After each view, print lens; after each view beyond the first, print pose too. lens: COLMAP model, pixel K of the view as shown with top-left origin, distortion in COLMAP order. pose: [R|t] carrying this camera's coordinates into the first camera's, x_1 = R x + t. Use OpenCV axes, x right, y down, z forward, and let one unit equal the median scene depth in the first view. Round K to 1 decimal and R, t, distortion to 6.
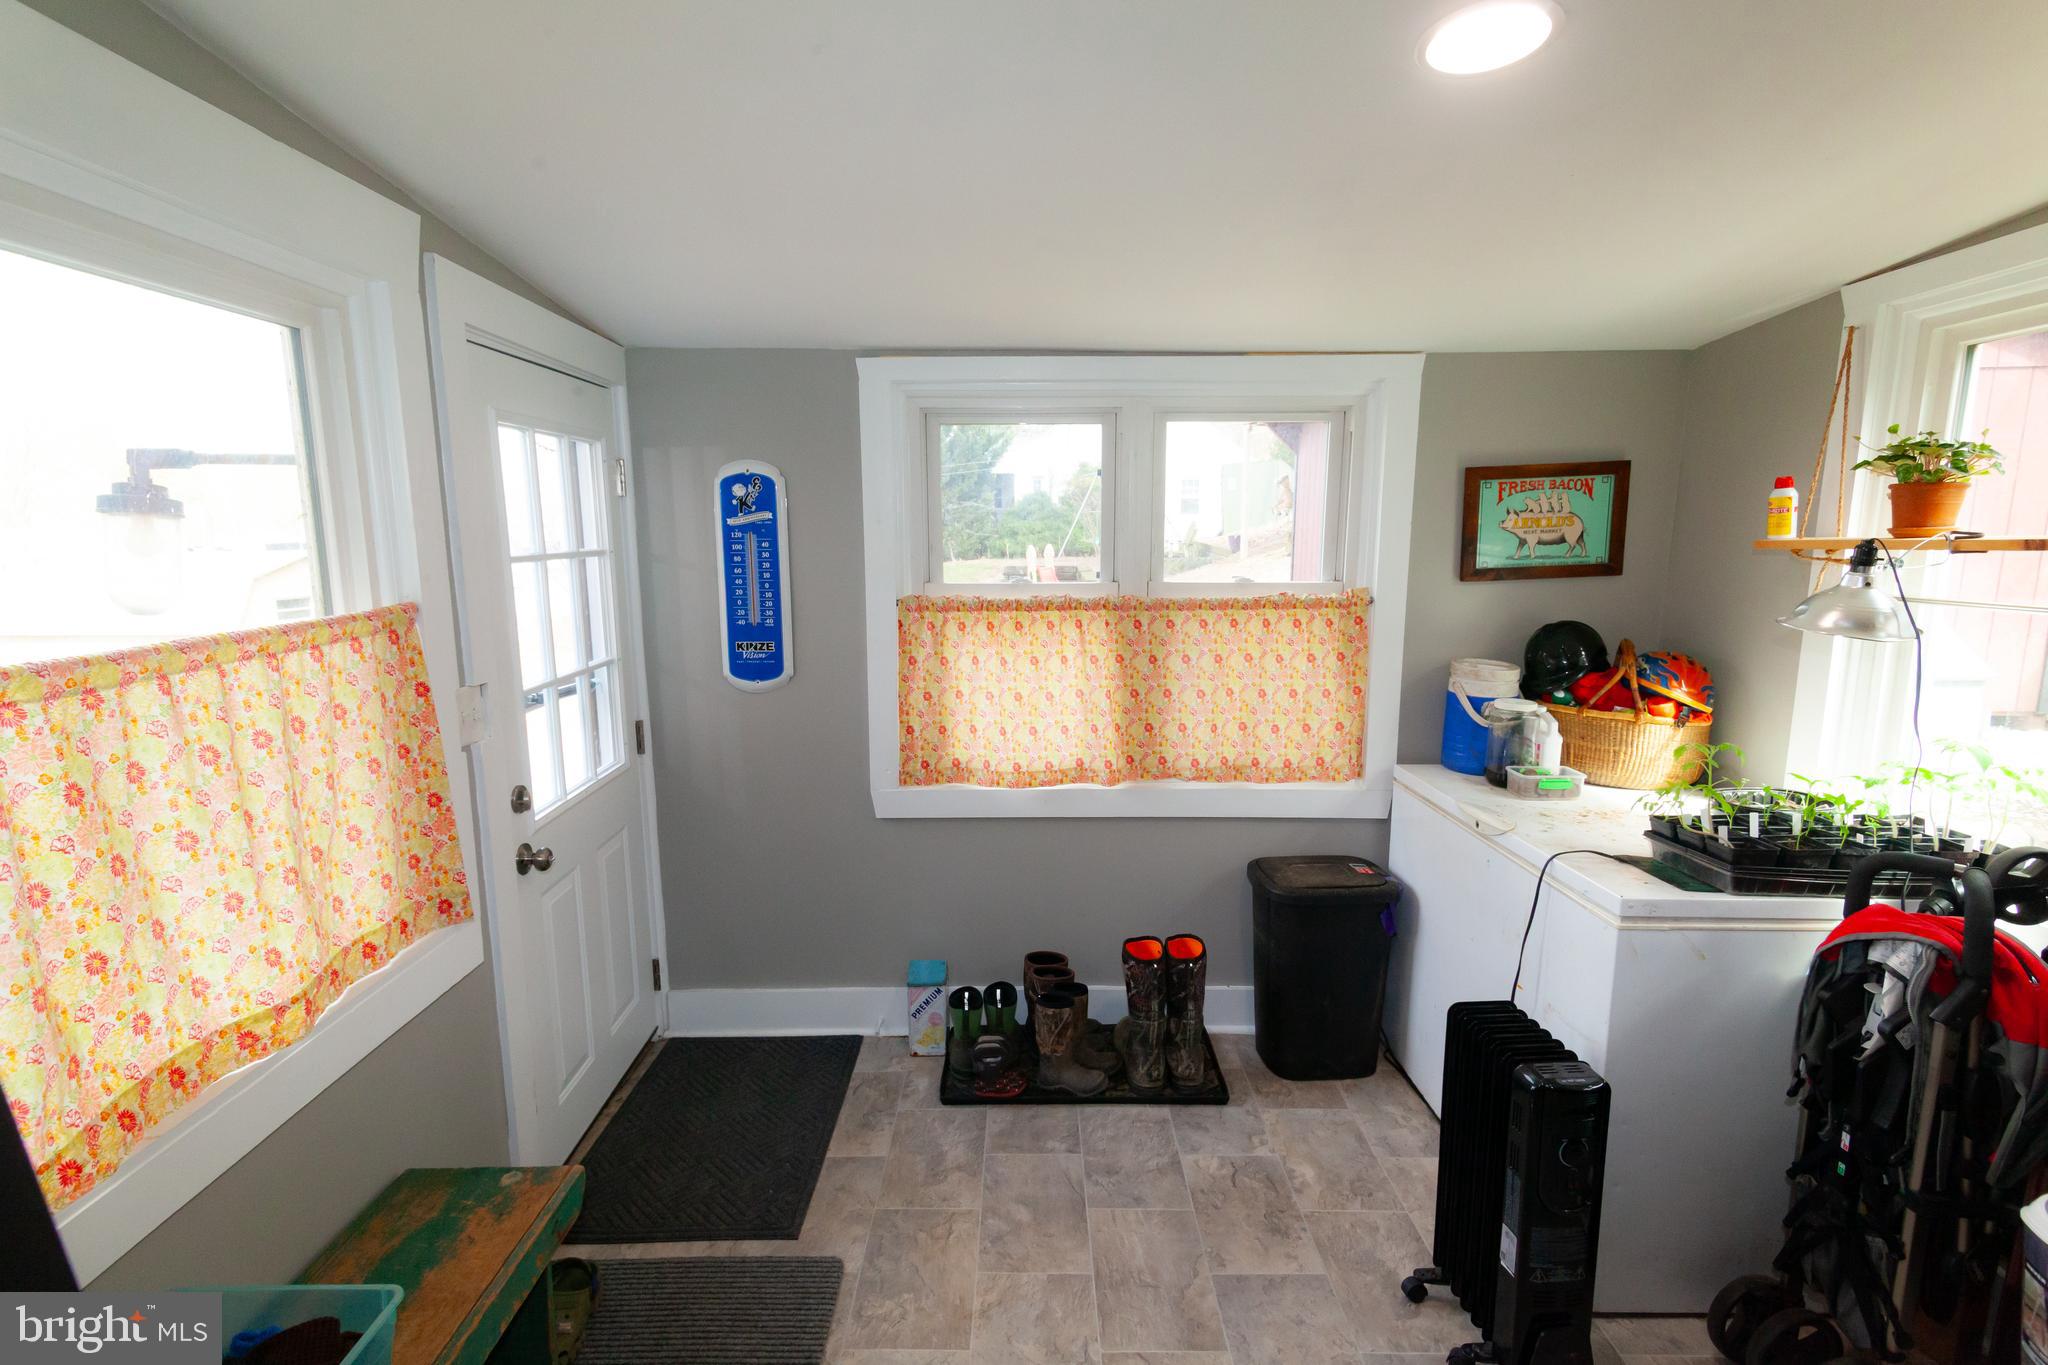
lens RADIAL K [[947.3, 0, 1016.7], [0, 947.3, 684.5], [0, 0, 1]] dist [0.017375, -0.007138]
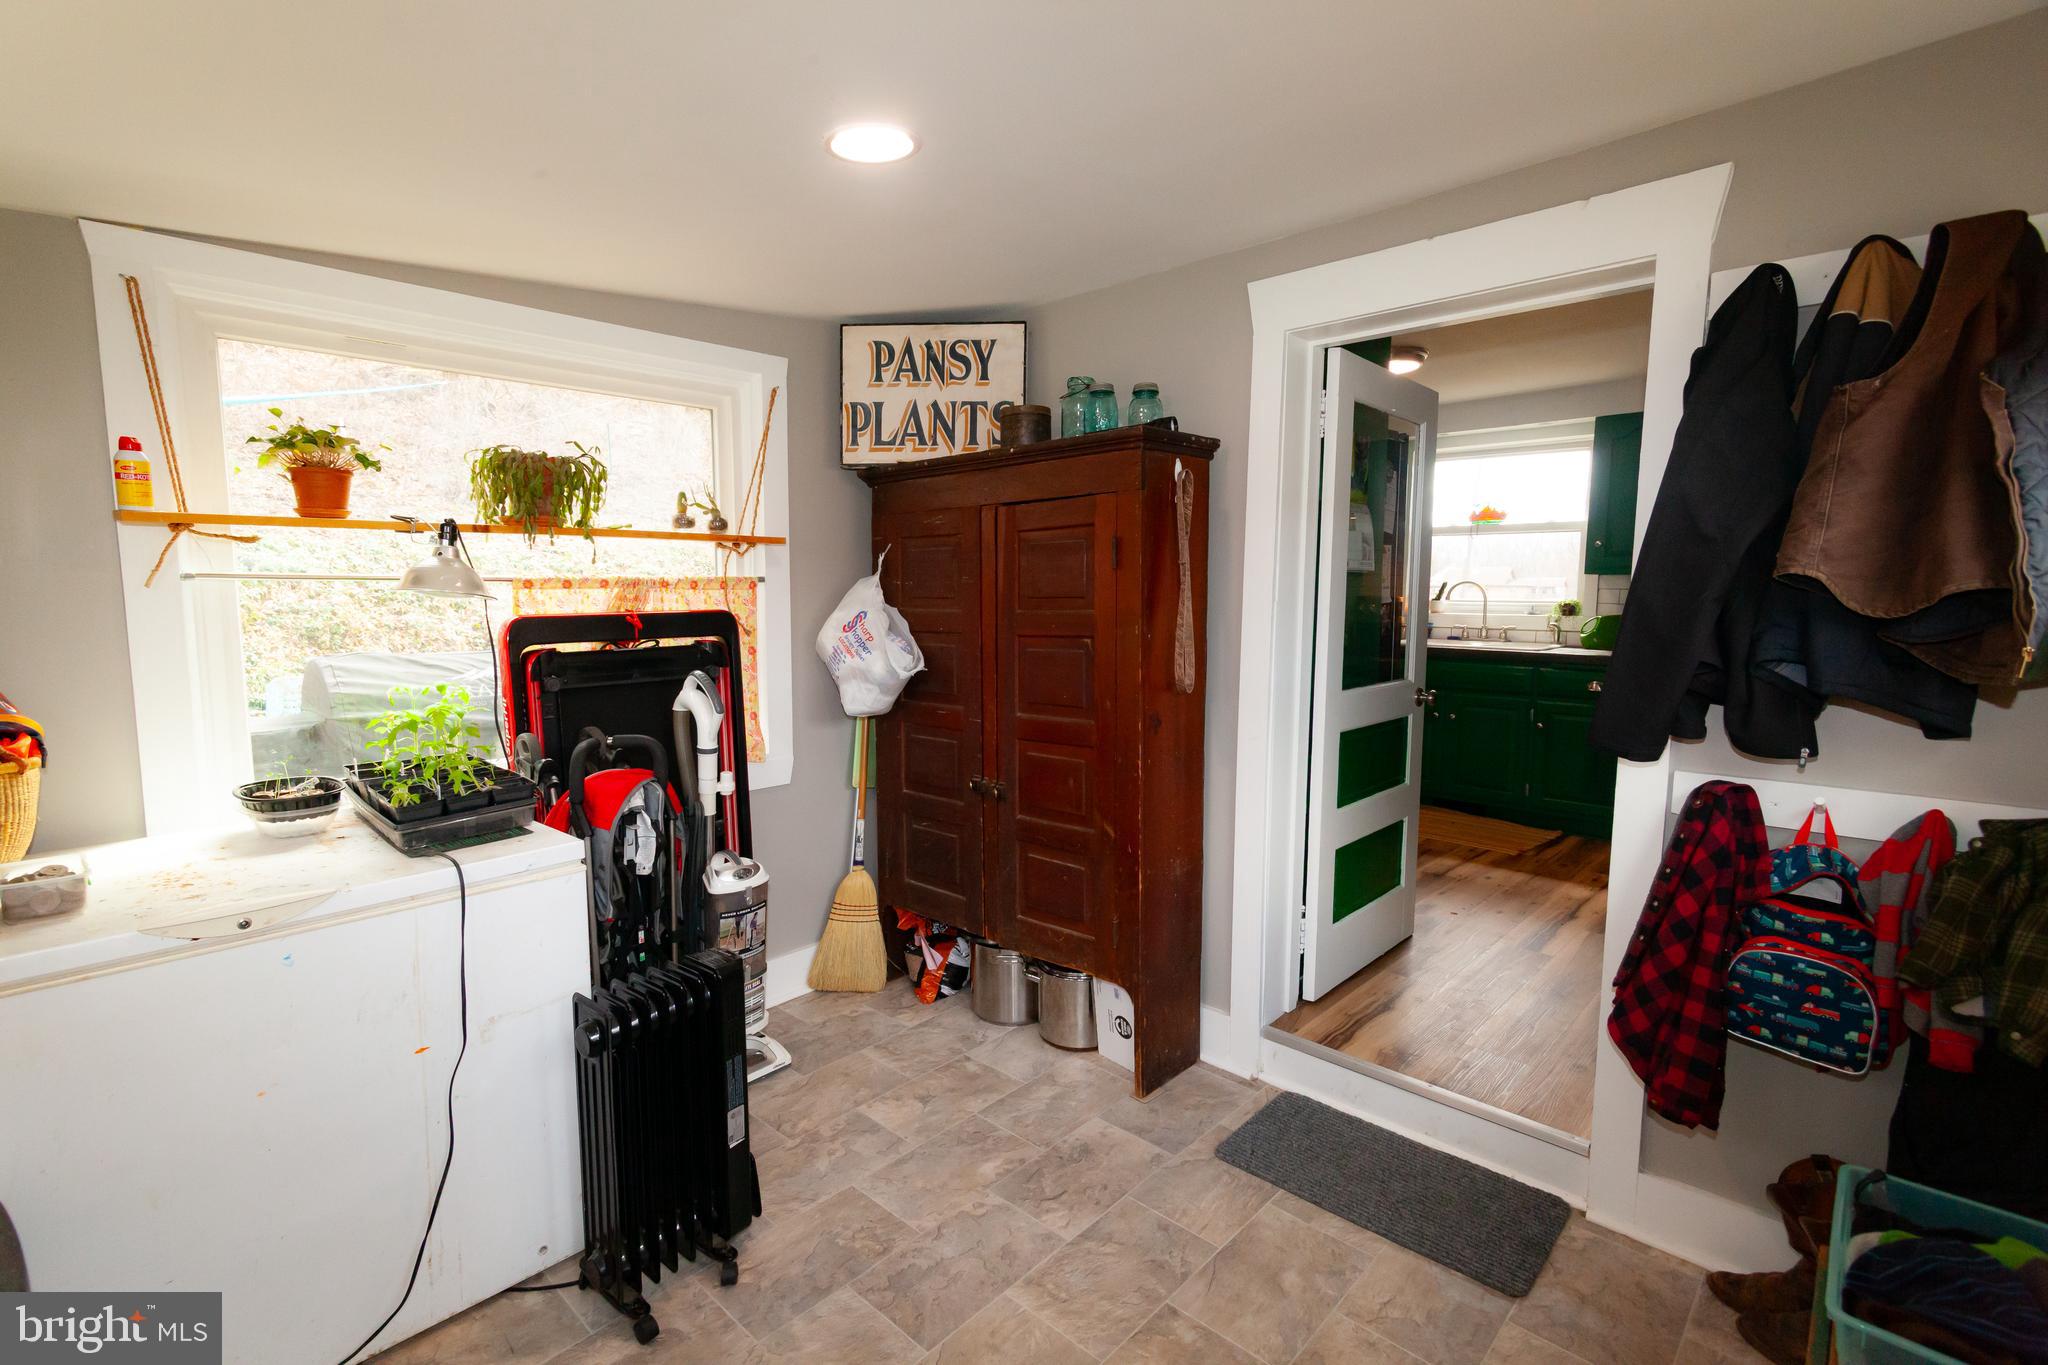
lens RADIAL K [[947.3, 0, 1016.7], [0, 947.3, 684.5], [0, 0, 1]] dist [0.017375, -0.007138]
pose [[-0.721491, -0.076858, 0.688145, -0.362230], [0.104071, 0.970495, 0.217508, -0.182586], [-0.684559, 0.228546, -0.692204, 1.611908]]
